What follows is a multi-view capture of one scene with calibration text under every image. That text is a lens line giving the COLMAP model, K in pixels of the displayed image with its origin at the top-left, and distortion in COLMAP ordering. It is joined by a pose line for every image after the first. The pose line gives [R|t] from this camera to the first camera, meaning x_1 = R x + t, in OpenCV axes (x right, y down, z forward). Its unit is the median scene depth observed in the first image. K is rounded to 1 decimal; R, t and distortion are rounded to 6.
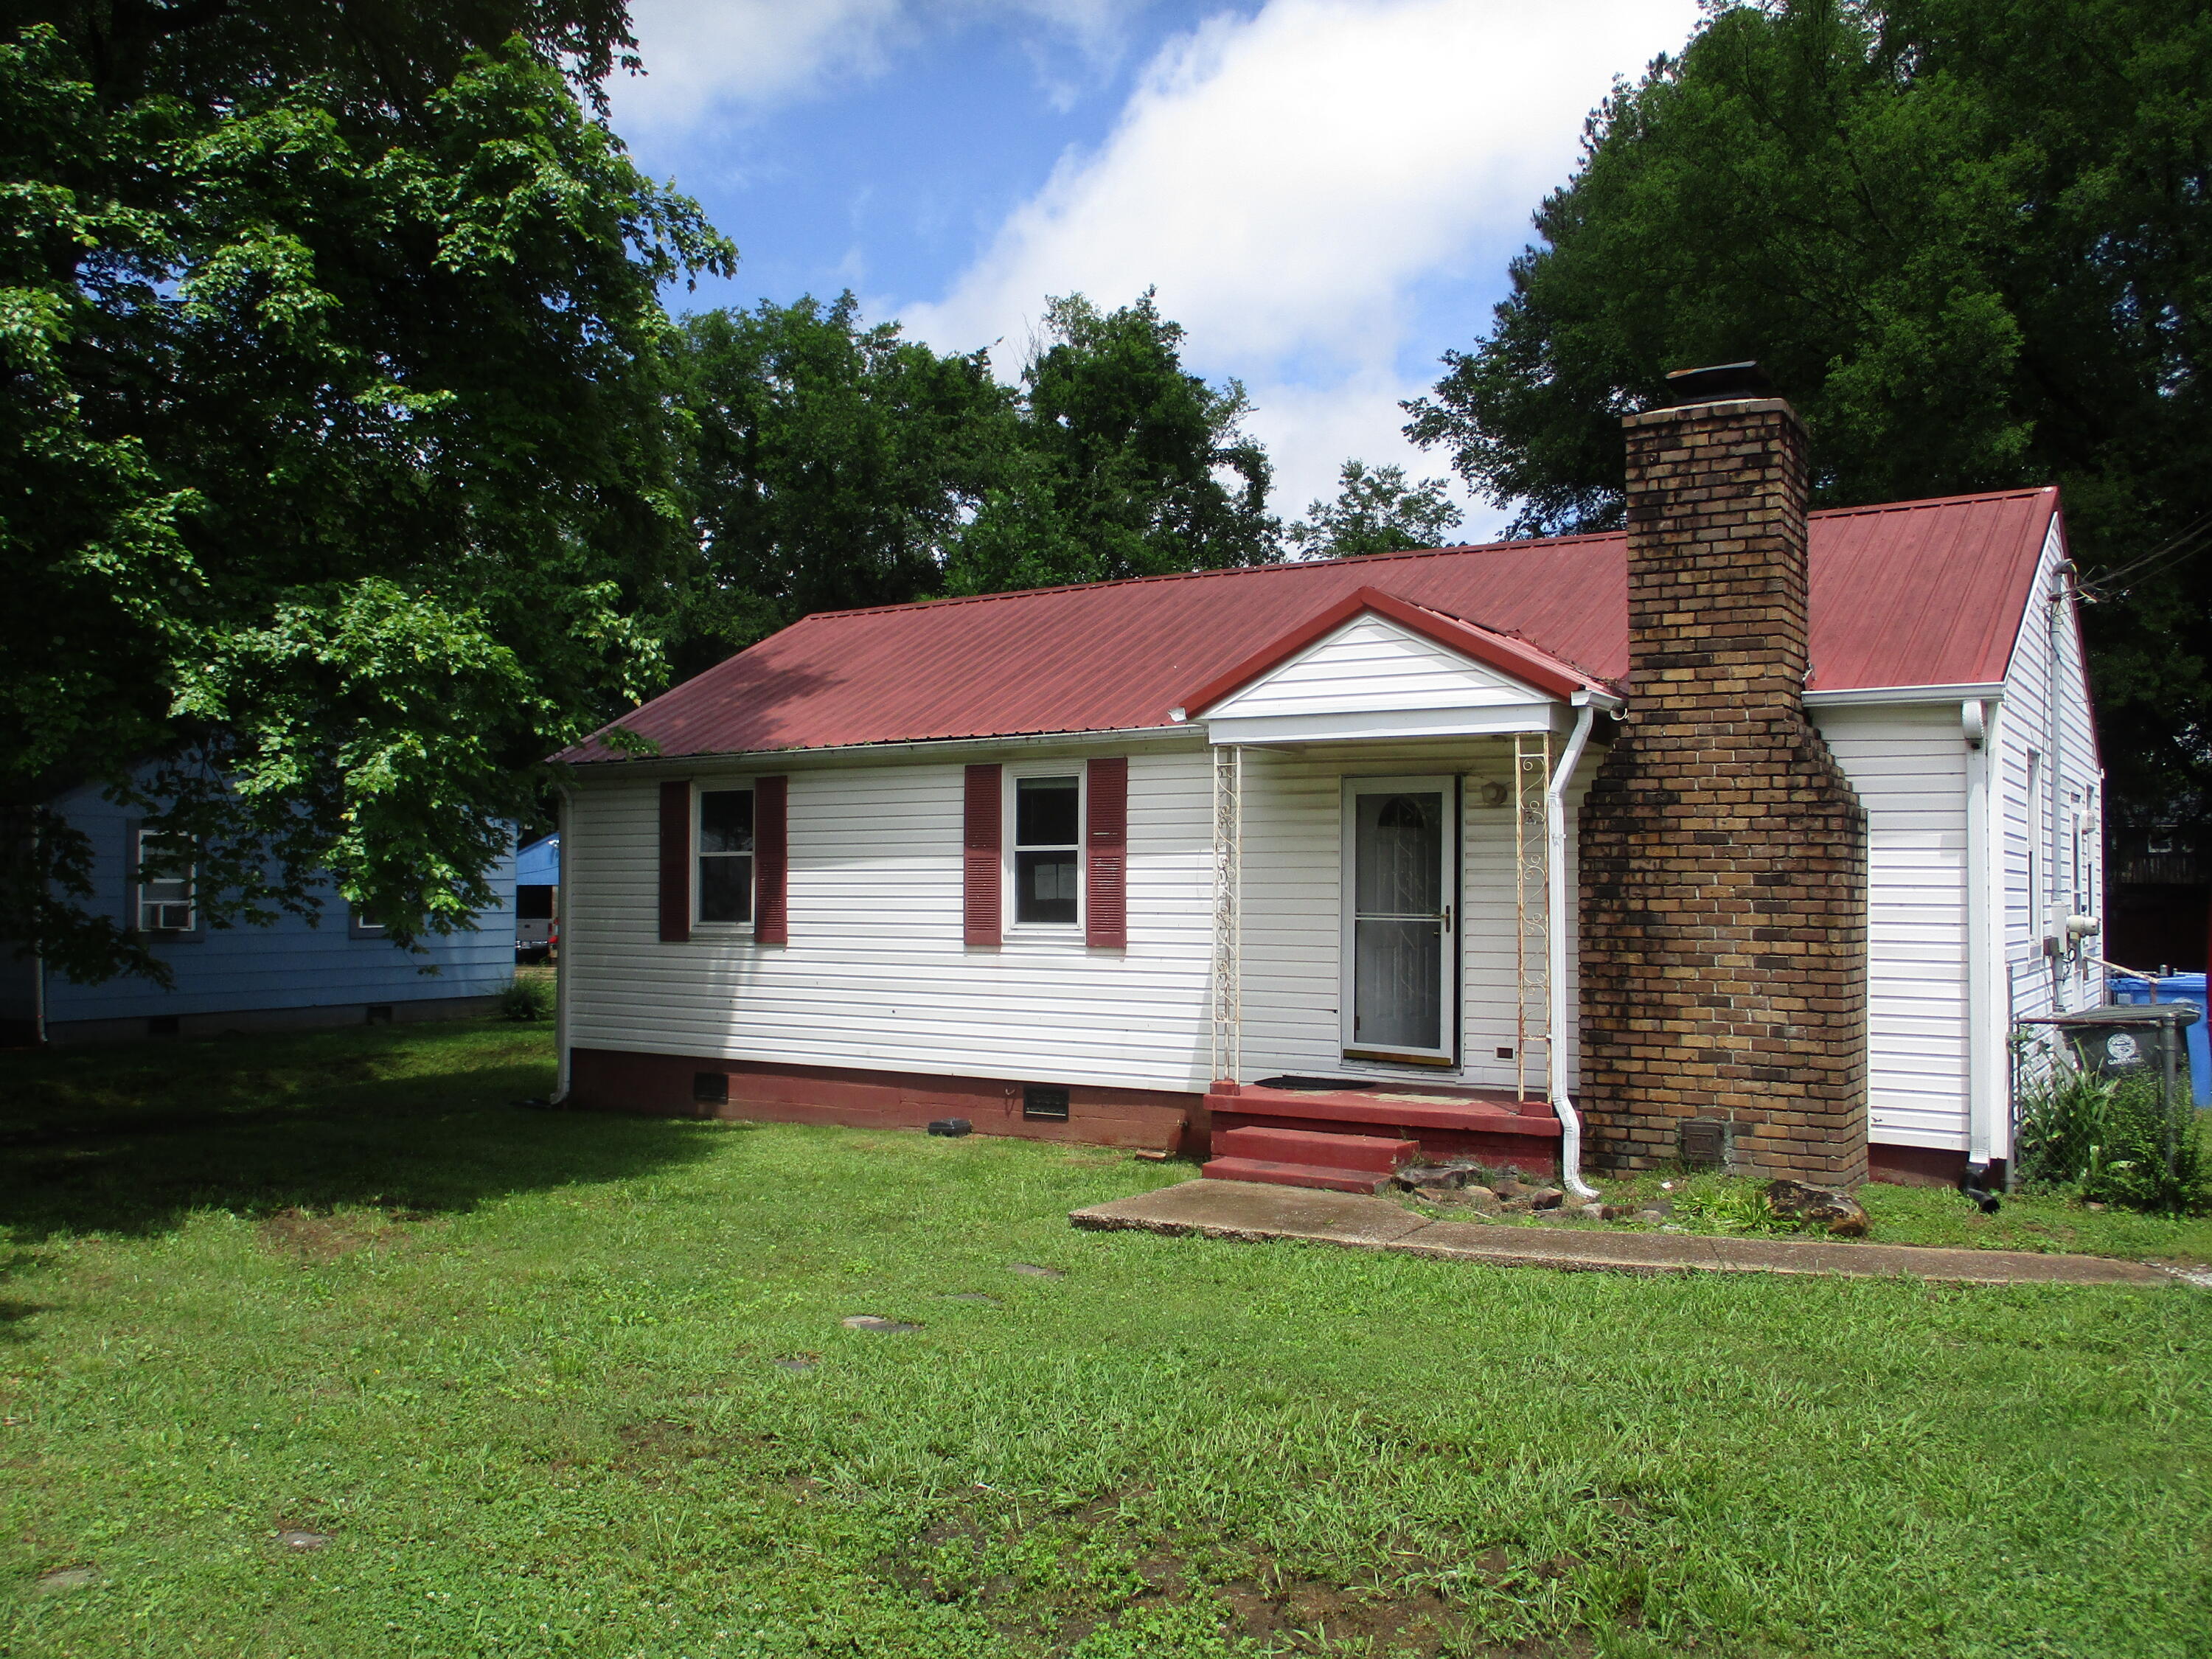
lens RADIAL K [[1833.7, 0, 1102.8], [0, 1833.7, 847.5], [0, 0, 1]] dist [-0.037724, 0.007324]
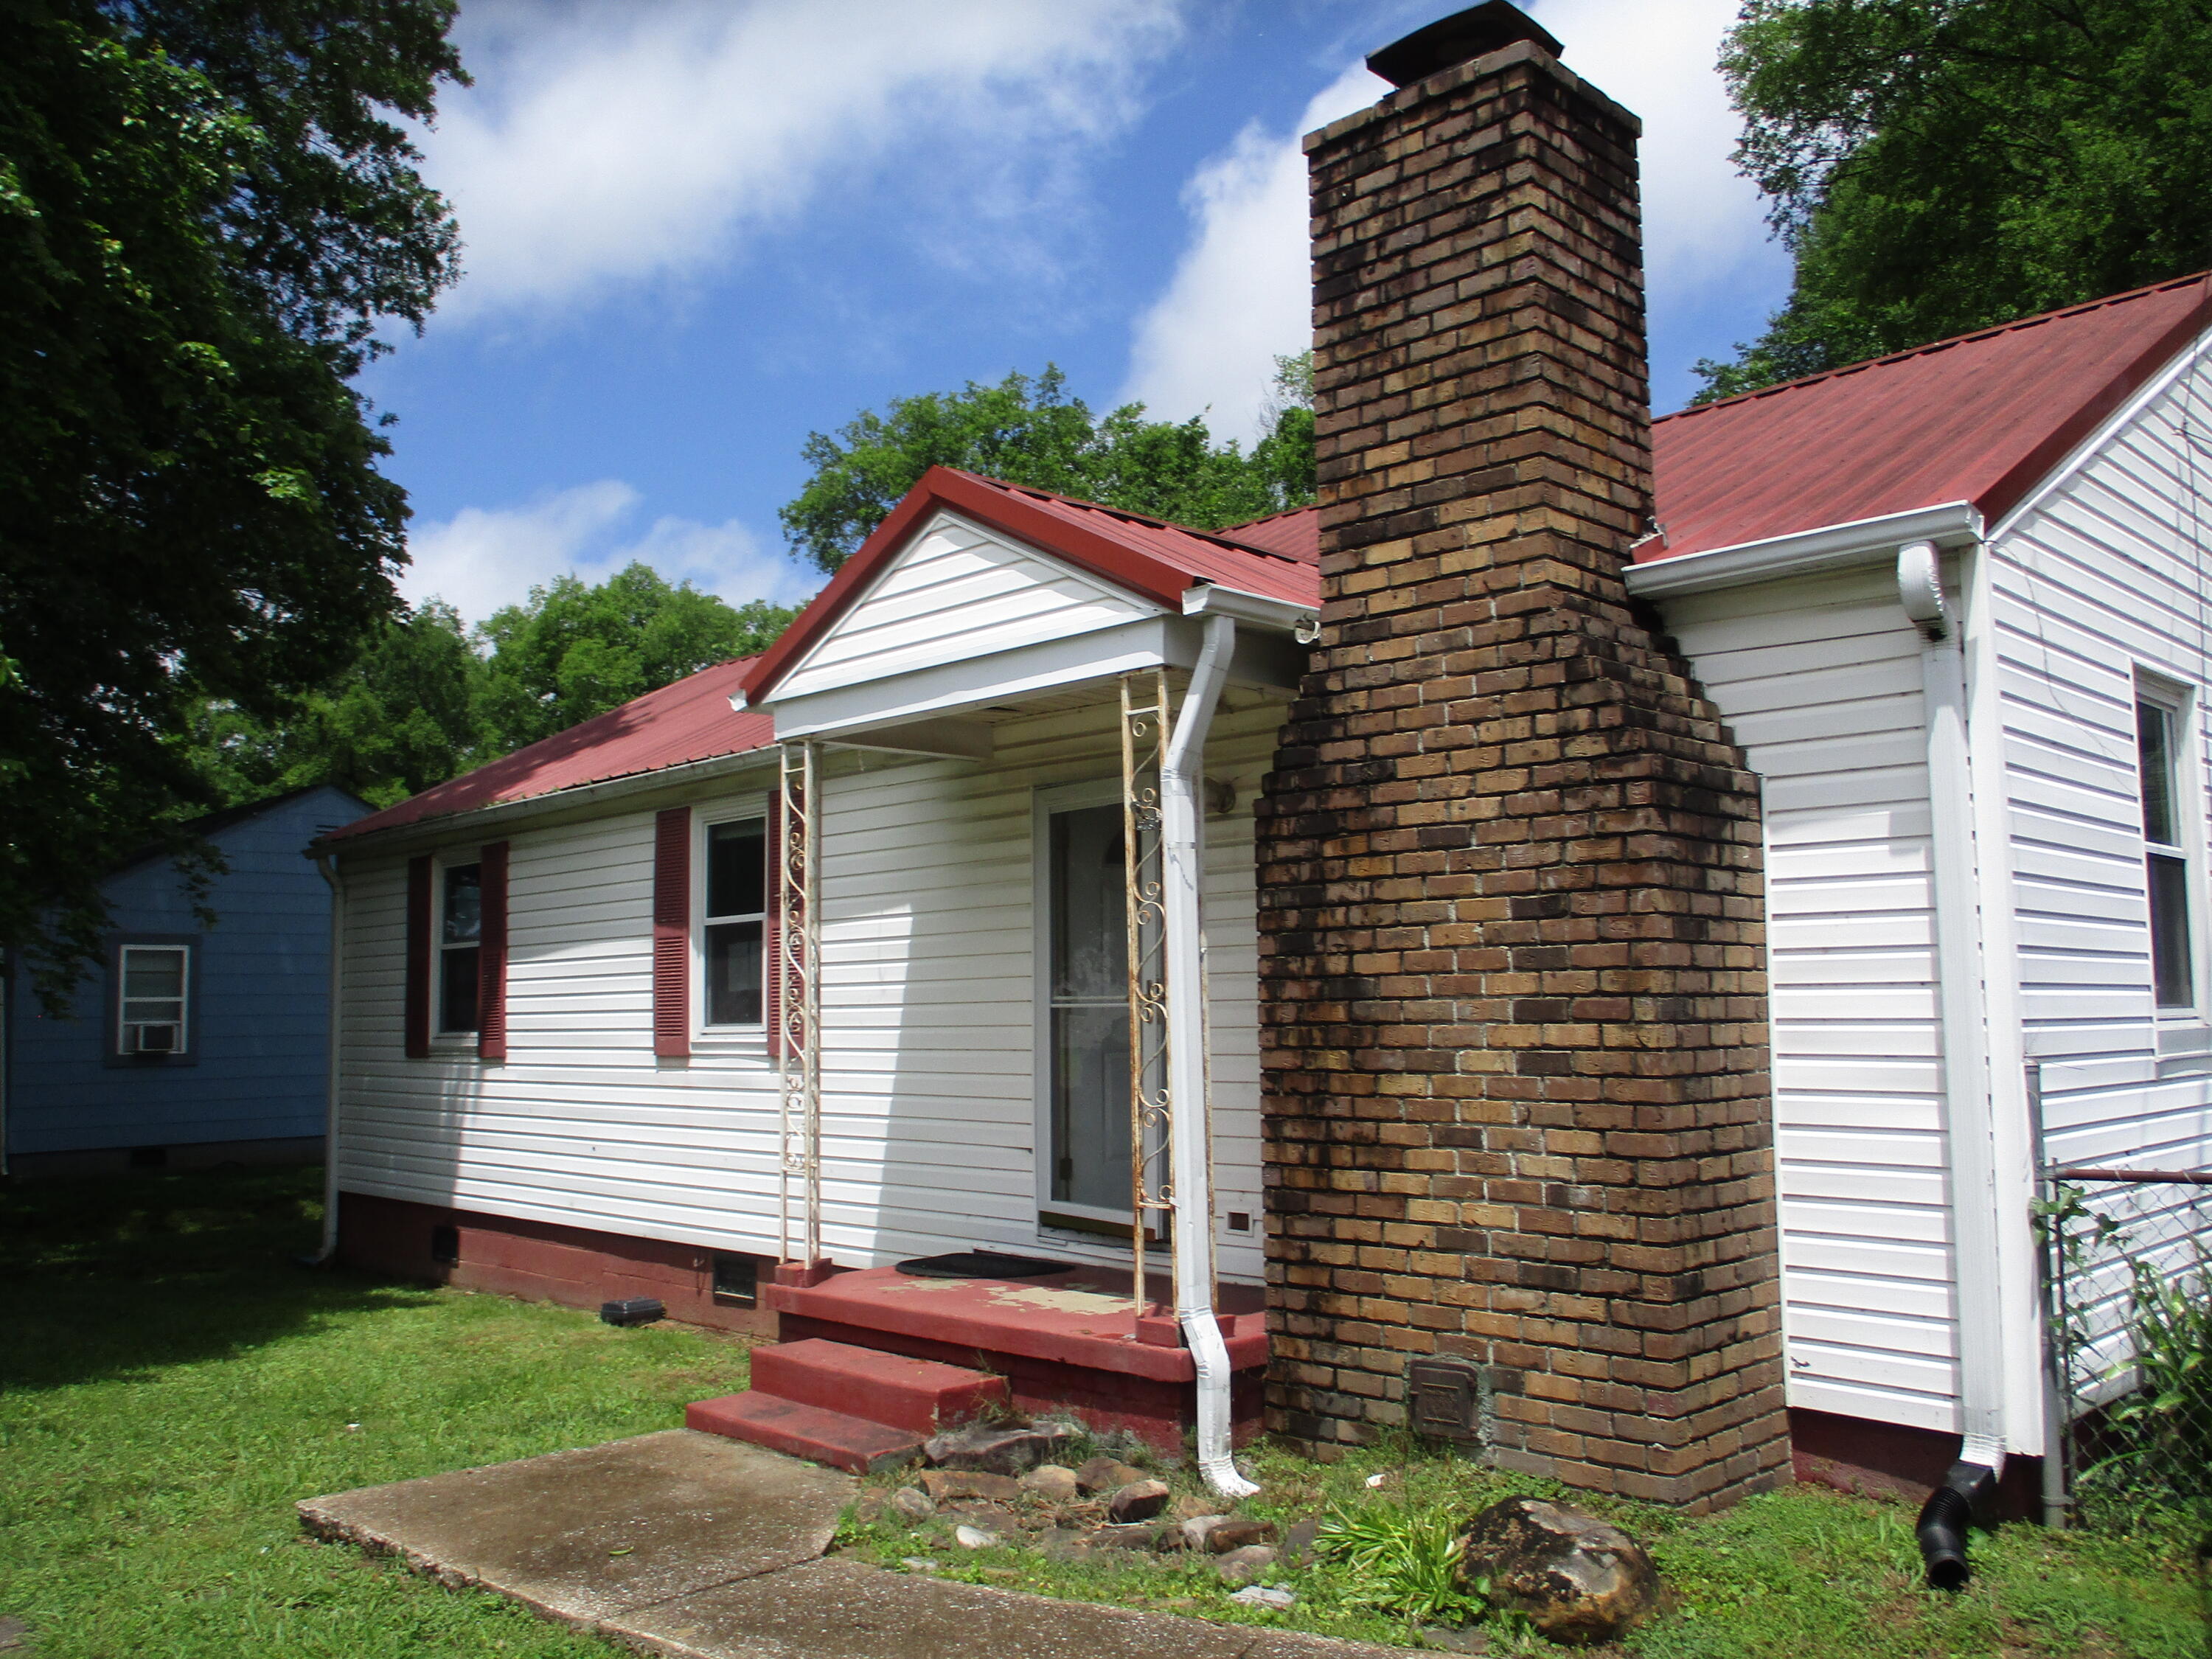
lens RADIAL K [[1833.7, 0, 1106.7], [0, 1833.7, 842.5], [0, 0, 1]] dist [-0.037724, 0.007324]
pose [[0.975753, -0.039668, -0.215250, 0.346483], [0.024942, 0.997185, -0.070705, 0.032206], [0.217449, 0.063622, 0.973996, 0.434899]]
